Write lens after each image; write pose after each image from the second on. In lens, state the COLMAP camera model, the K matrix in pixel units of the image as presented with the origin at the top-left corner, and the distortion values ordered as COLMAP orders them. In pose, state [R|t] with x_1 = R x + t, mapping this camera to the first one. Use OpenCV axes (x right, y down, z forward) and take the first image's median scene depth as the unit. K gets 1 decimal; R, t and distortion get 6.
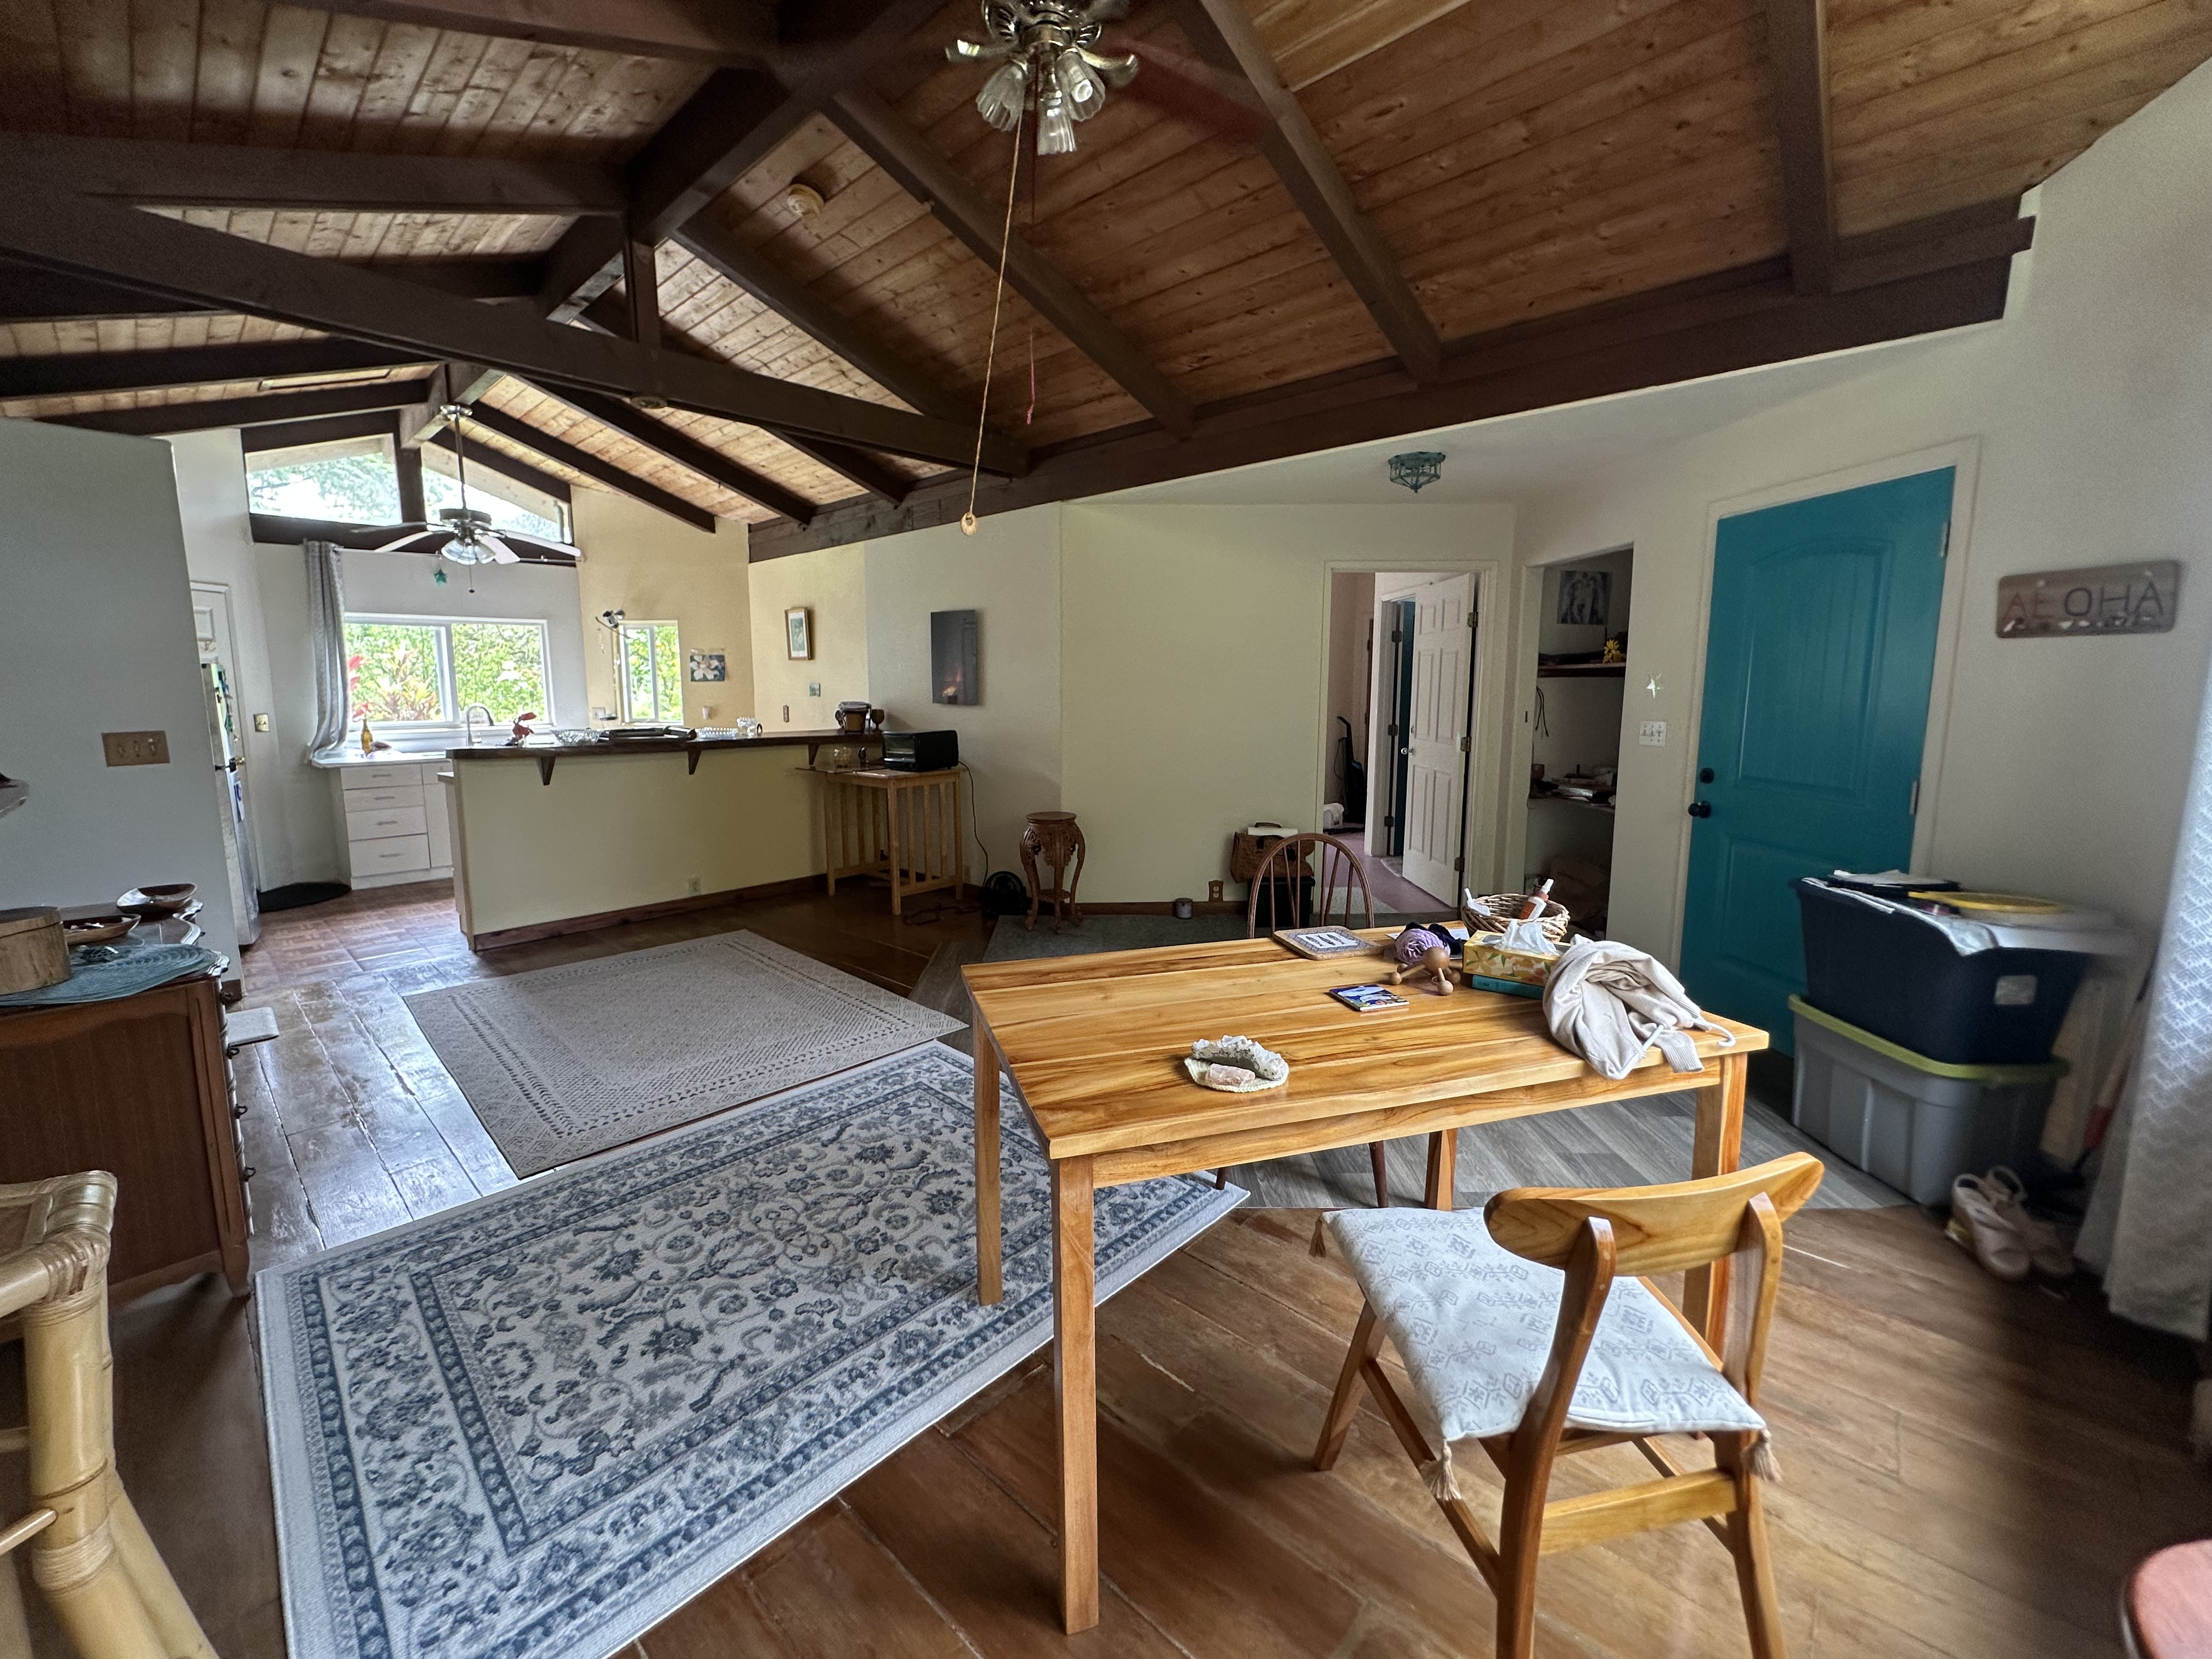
lens RADIAL K [[887.2, 0, 1086.1], [0, 887.2, 794.7], [0, 0, 1]] dist [-0.010703, 0.002220]
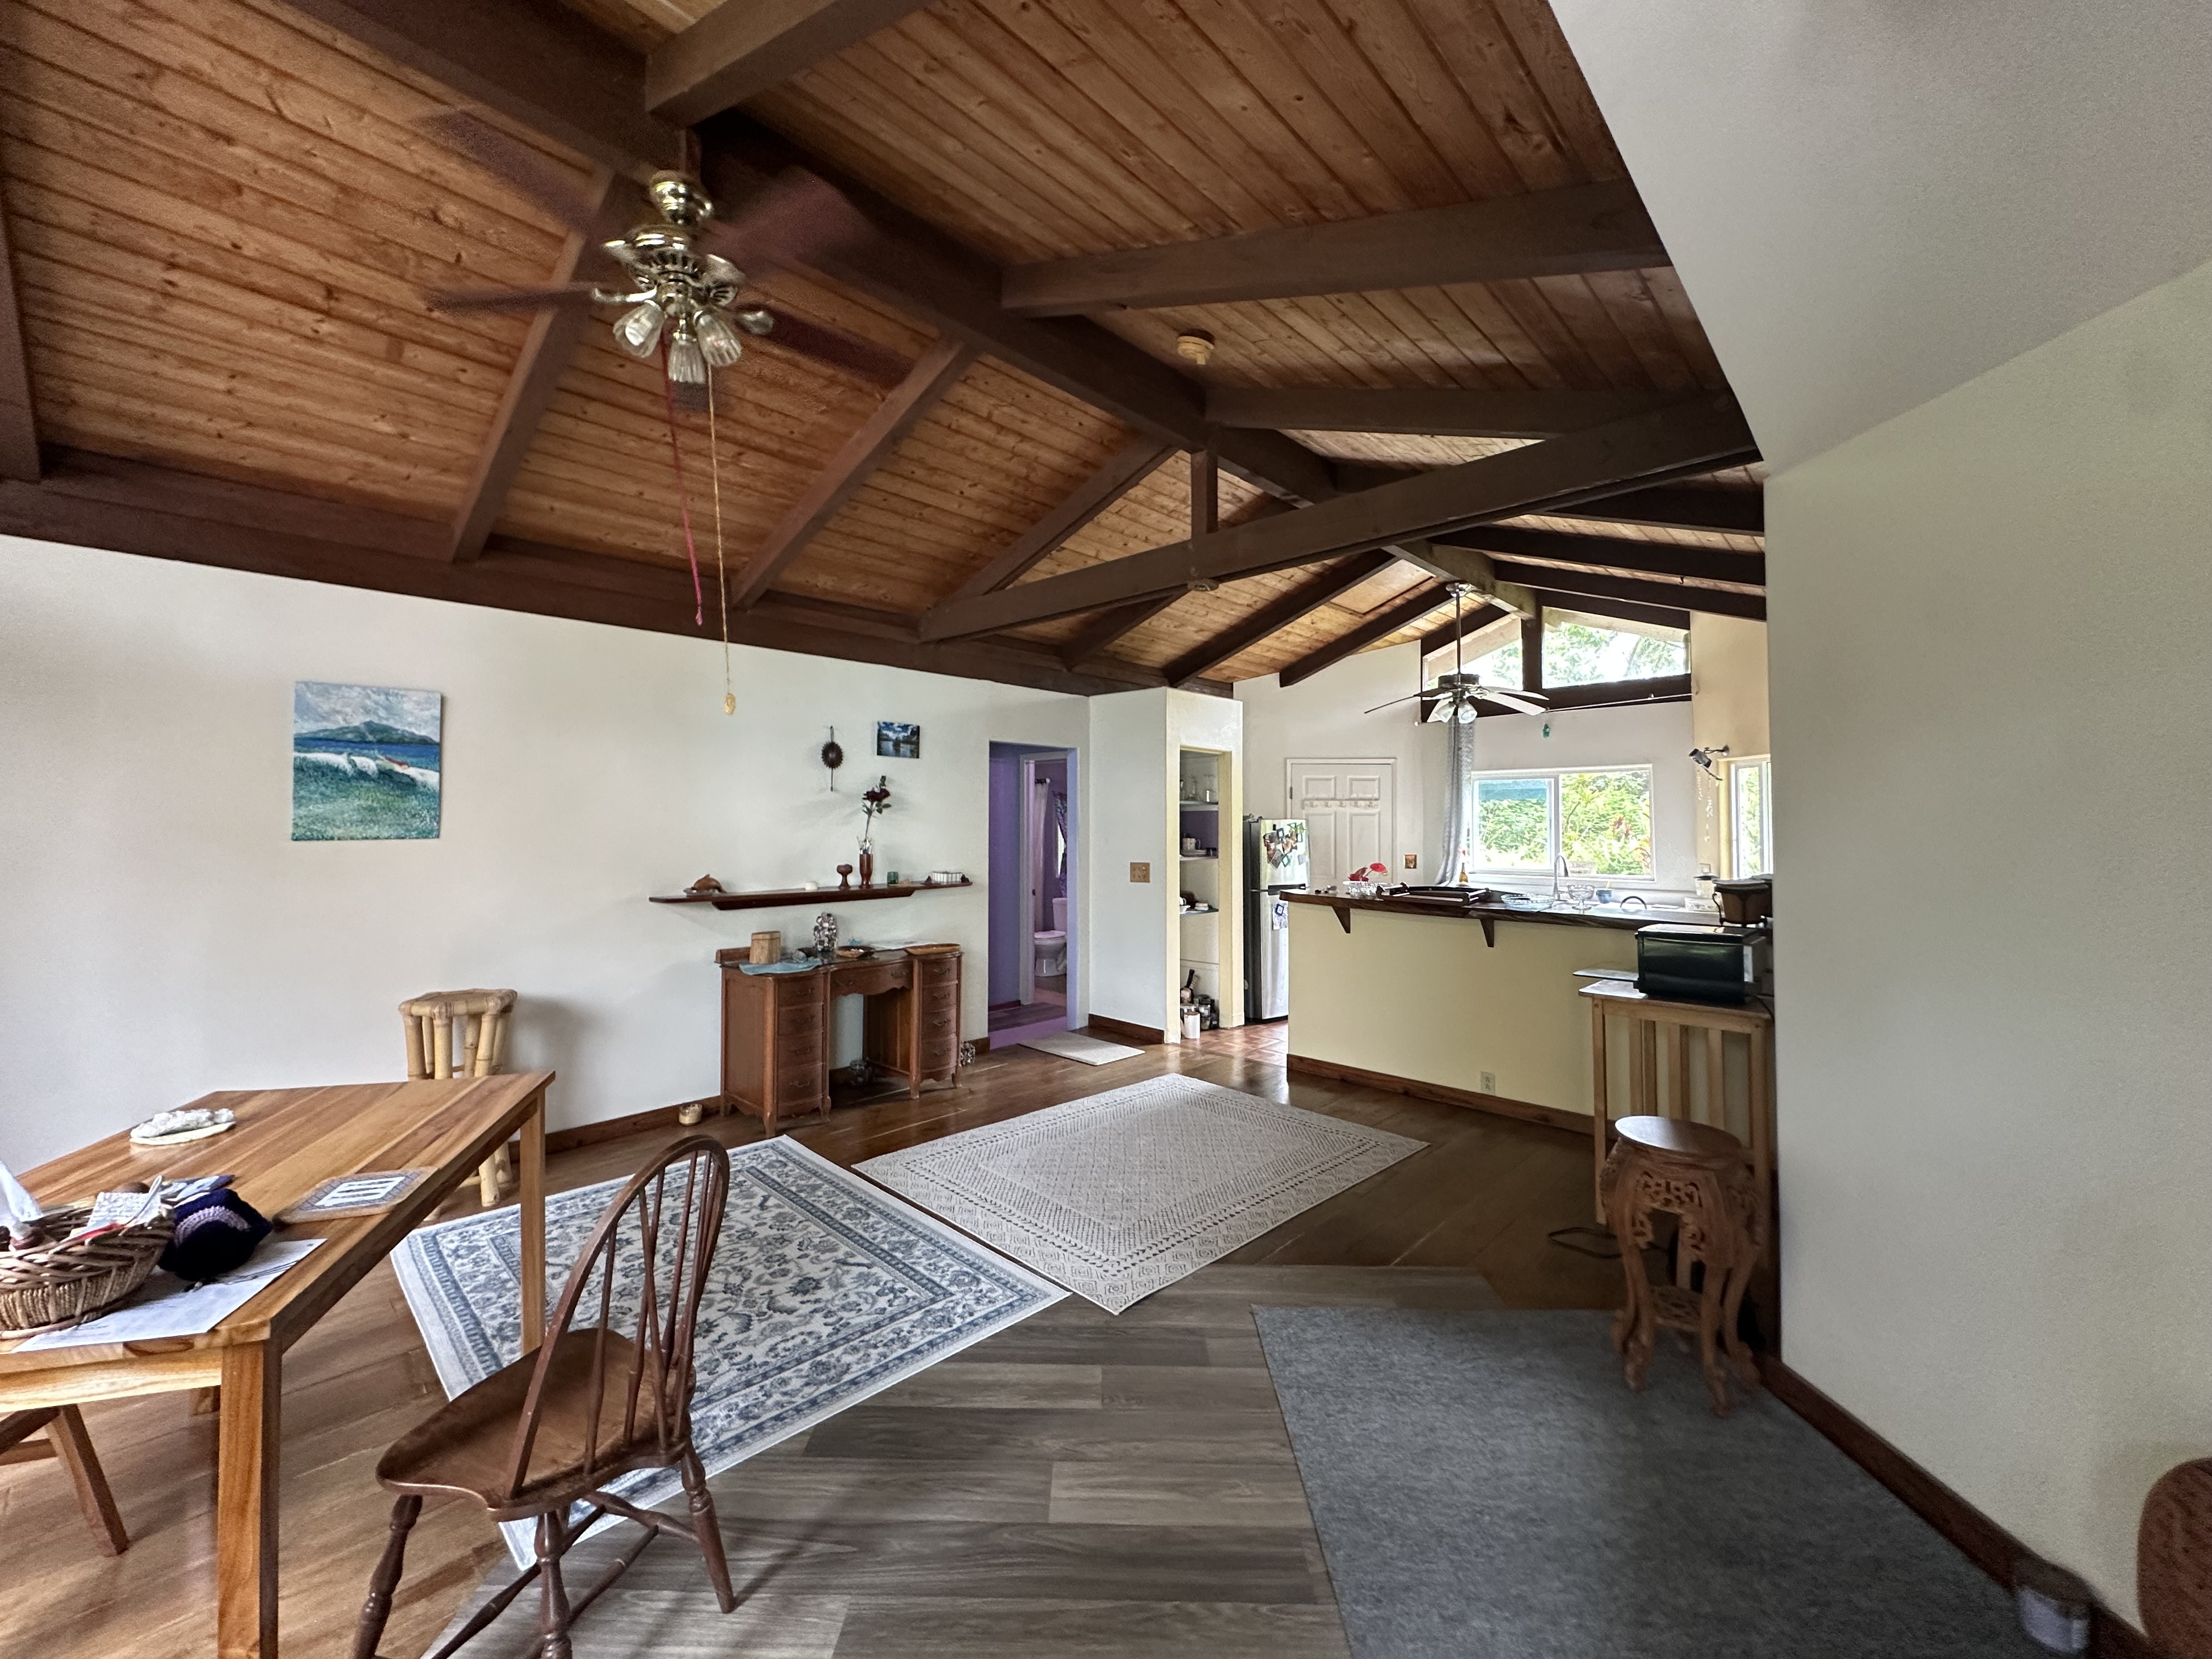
lens RADIAL K [[887.2, 0, 1090.7], [0, 887.2, 791.1], [0, 0, 1]] dist [-0.010703, 0.002220]
pose [[-0.009827, -0.031483, -0.999456, 0.829945], [-0.128002, 0.991321, -0.029968, -0.196872], [0.991725, 0.127638, -0.013772, 1.253330]]
